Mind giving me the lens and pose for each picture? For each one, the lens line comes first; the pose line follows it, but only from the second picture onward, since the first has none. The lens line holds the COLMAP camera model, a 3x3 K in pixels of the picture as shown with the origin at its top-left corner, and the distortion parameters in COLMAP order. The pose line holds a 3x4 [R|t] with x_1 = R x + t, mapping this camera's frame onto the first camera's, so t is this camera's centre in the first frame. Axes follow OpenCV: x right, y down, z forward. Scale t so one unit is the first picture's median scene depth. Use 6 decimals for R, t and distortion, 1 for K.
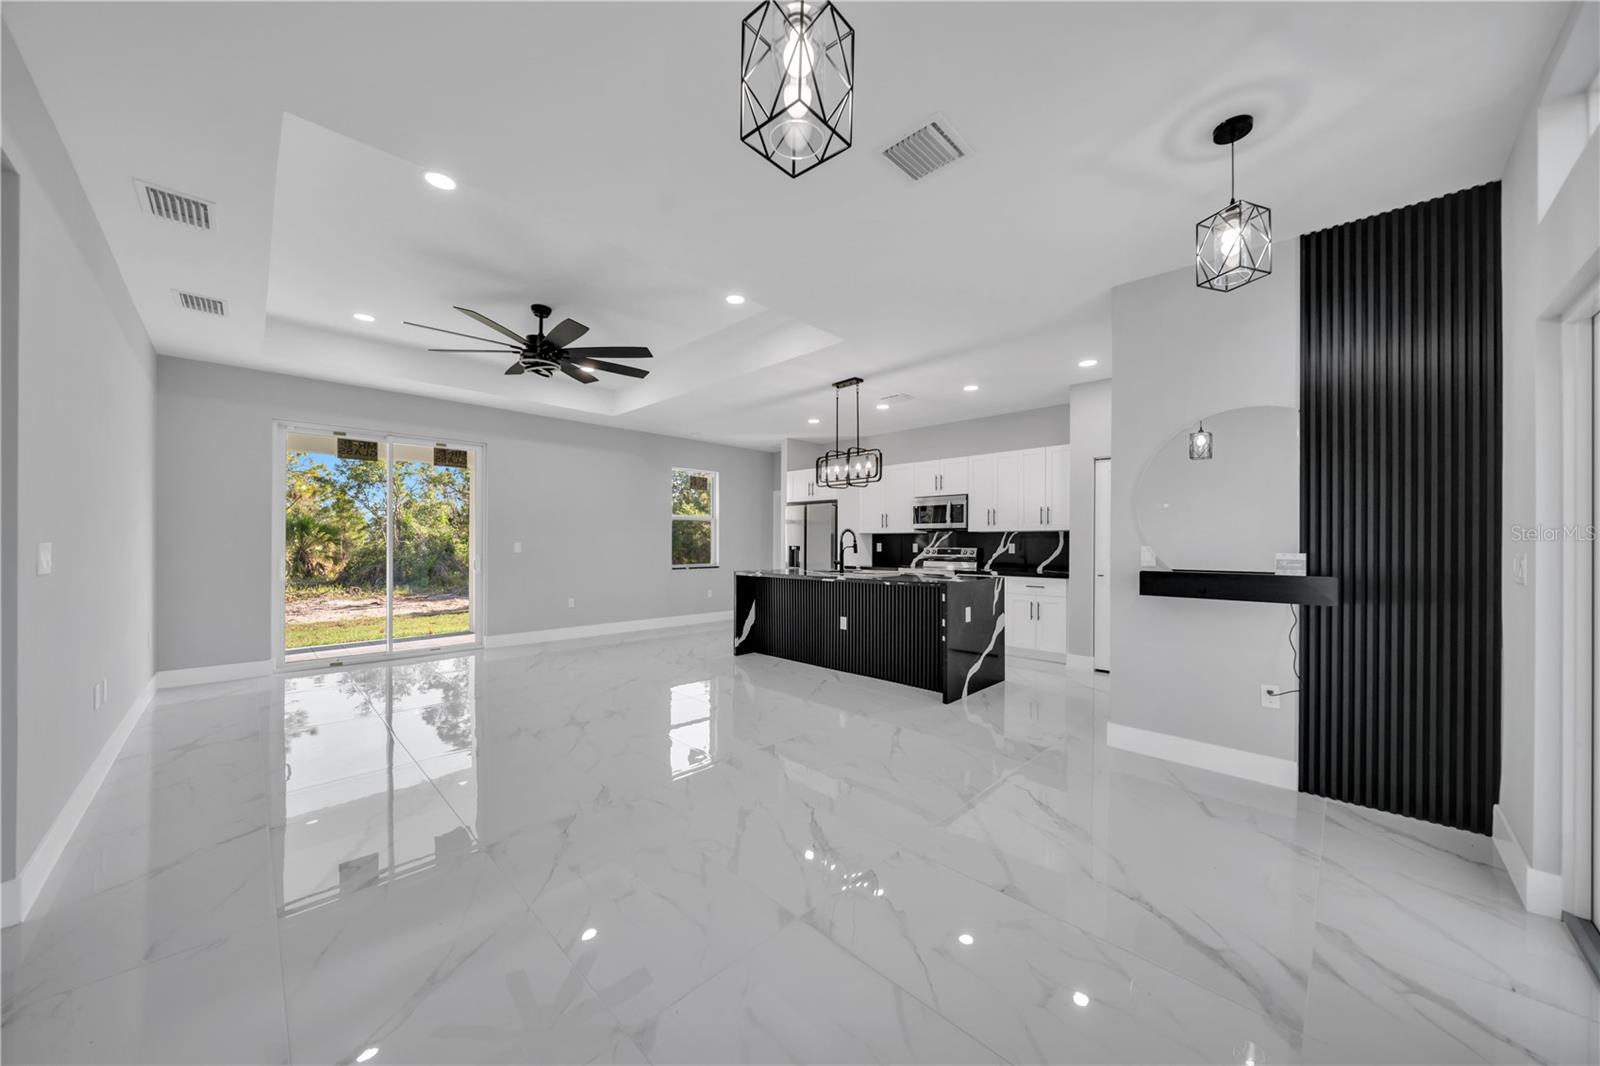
lens RADIAL K [[553.2, 0, 798.2], [0, 553.2, 542.0], [0, 0, 1]] dist [0.000713, 0.000115]
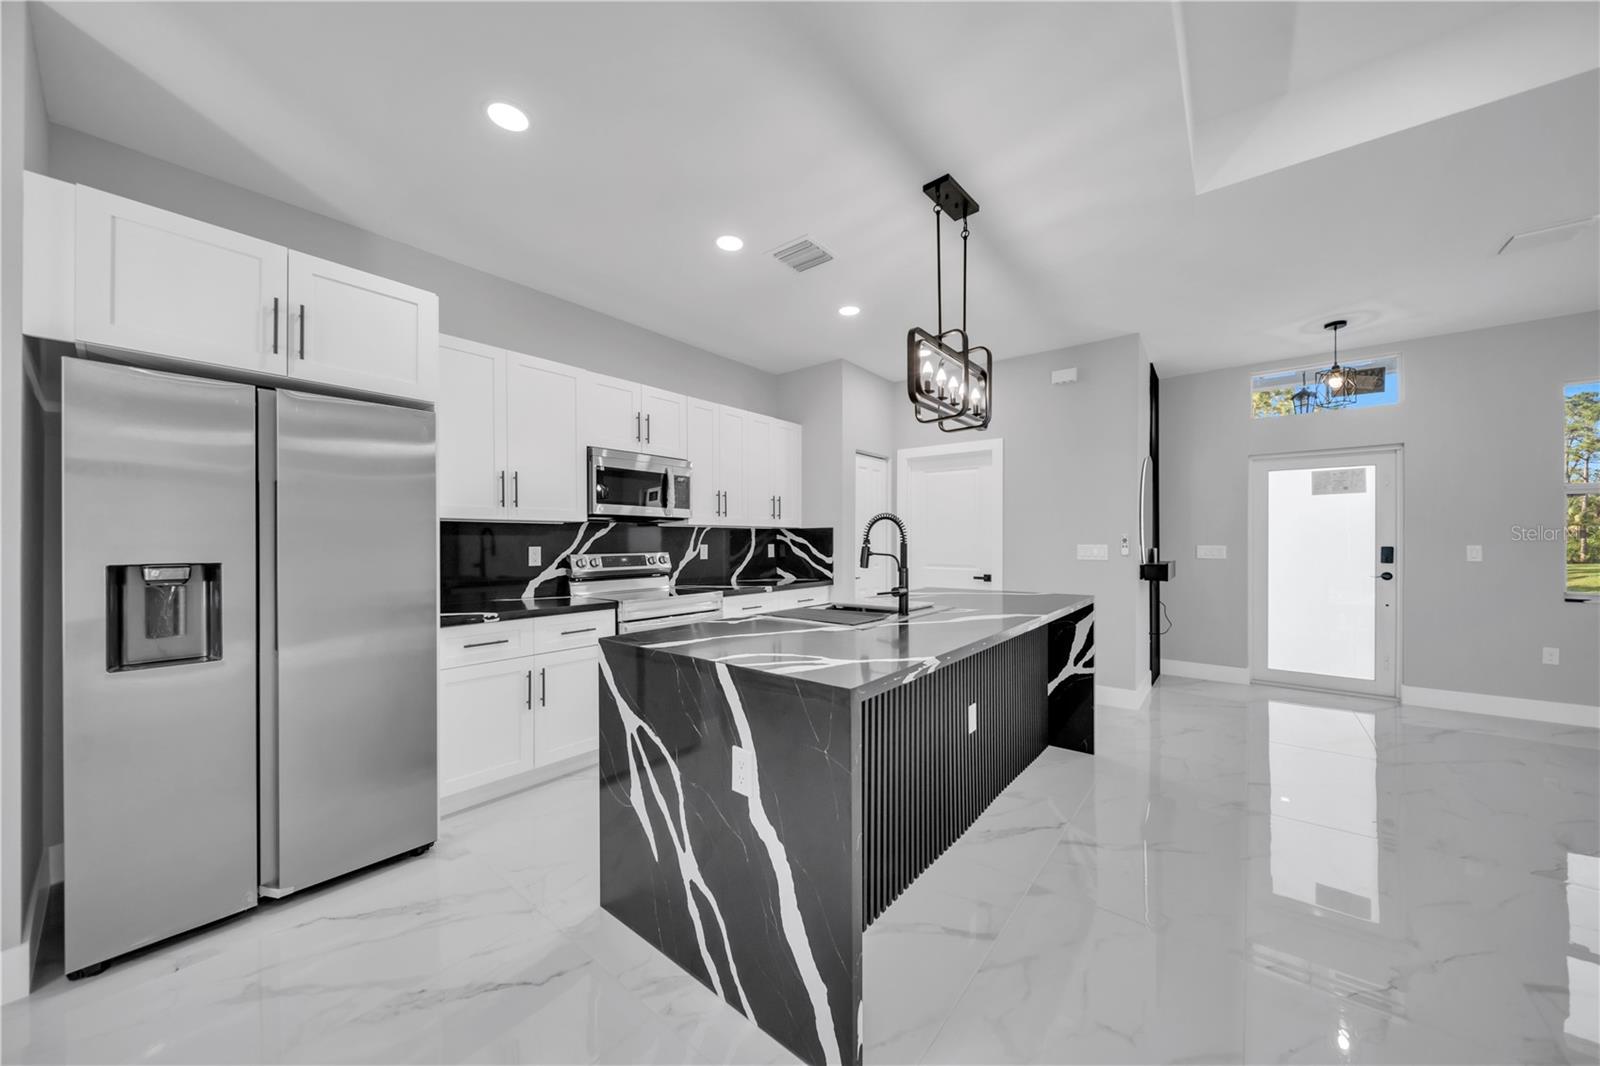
lens RADIAL K [[557.1, 0, 809.2], [0, 557.1, 540.0], [0, 0, 1]] dist [0.000384, -0.000014]
pose [[-0.106226, 0.000691, 0.994342, -0.297618], [0.000541, 1.000000, -0.000638, -0.002070], [-0.994342, 0.000470, -0.106226, 0.945243]]
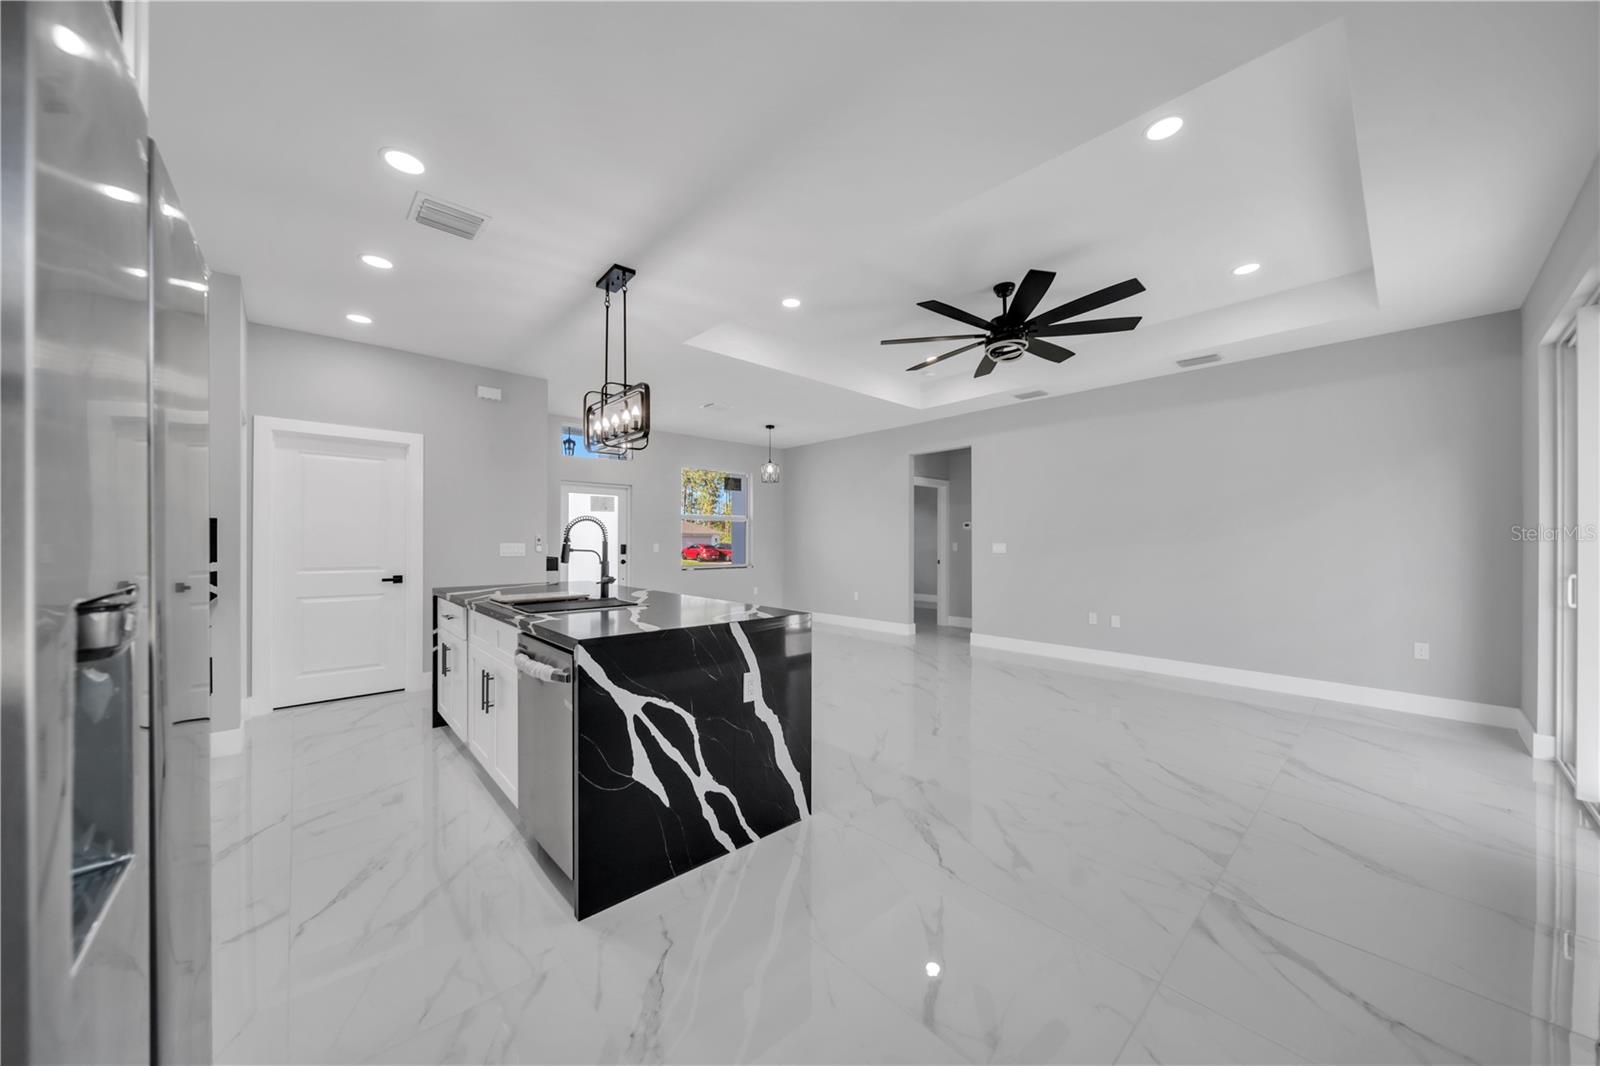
lens RADIAL K [[553.2, 0, 798.2], [0, 553.2, 542.0], [0, 0, 1]] dist [0.000713, 0.000115]
pose [[-0.998811, -0.004491, 0.048542, -0.114557], [-0.004525, 0.999990, -0.000594, -0.000069], [-0.048539, -0.000813, -0.998821, 1.300885]]
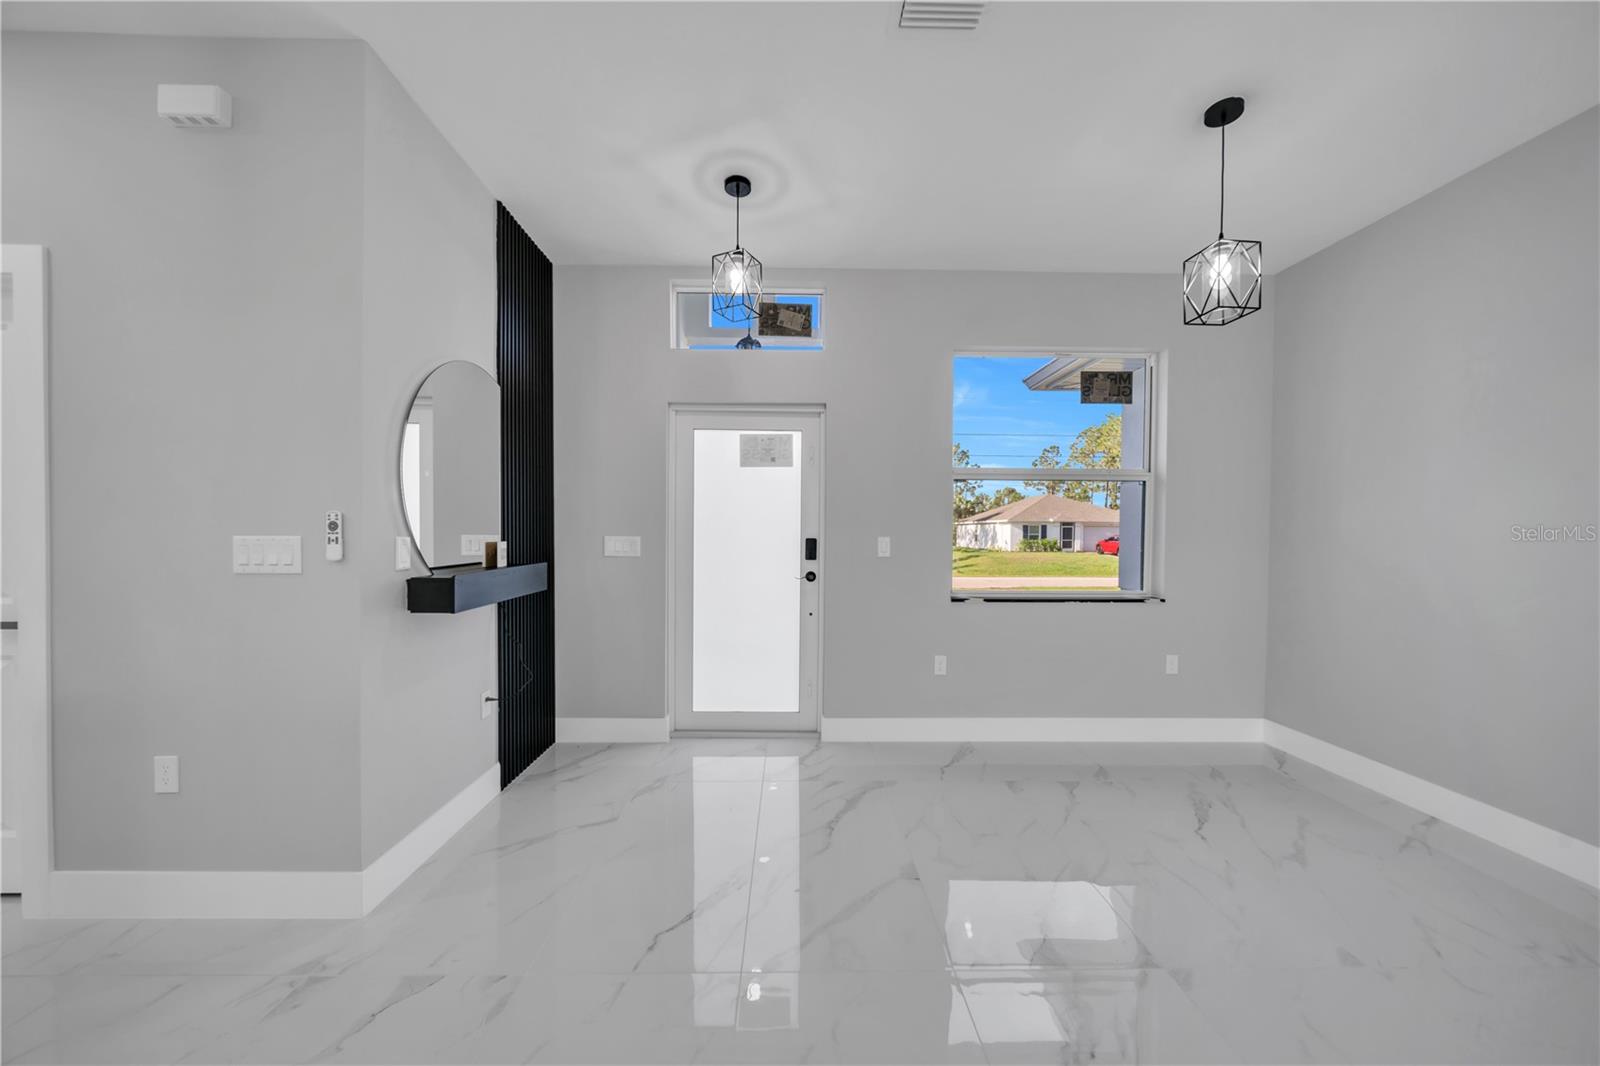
lens RADIAL K [[553.2, 0, 798.2], [0, 553.2, 542.0], [0, 0, 1]] dist [0.000713, 0.000115]
pose [[-0.720272, -0.019927, 0.693406, -0.048199], [-0.007318, 0.999750, 0.021130, -0.001350], [-0.693653, 0.010145, -0.720238, 0.554518]]
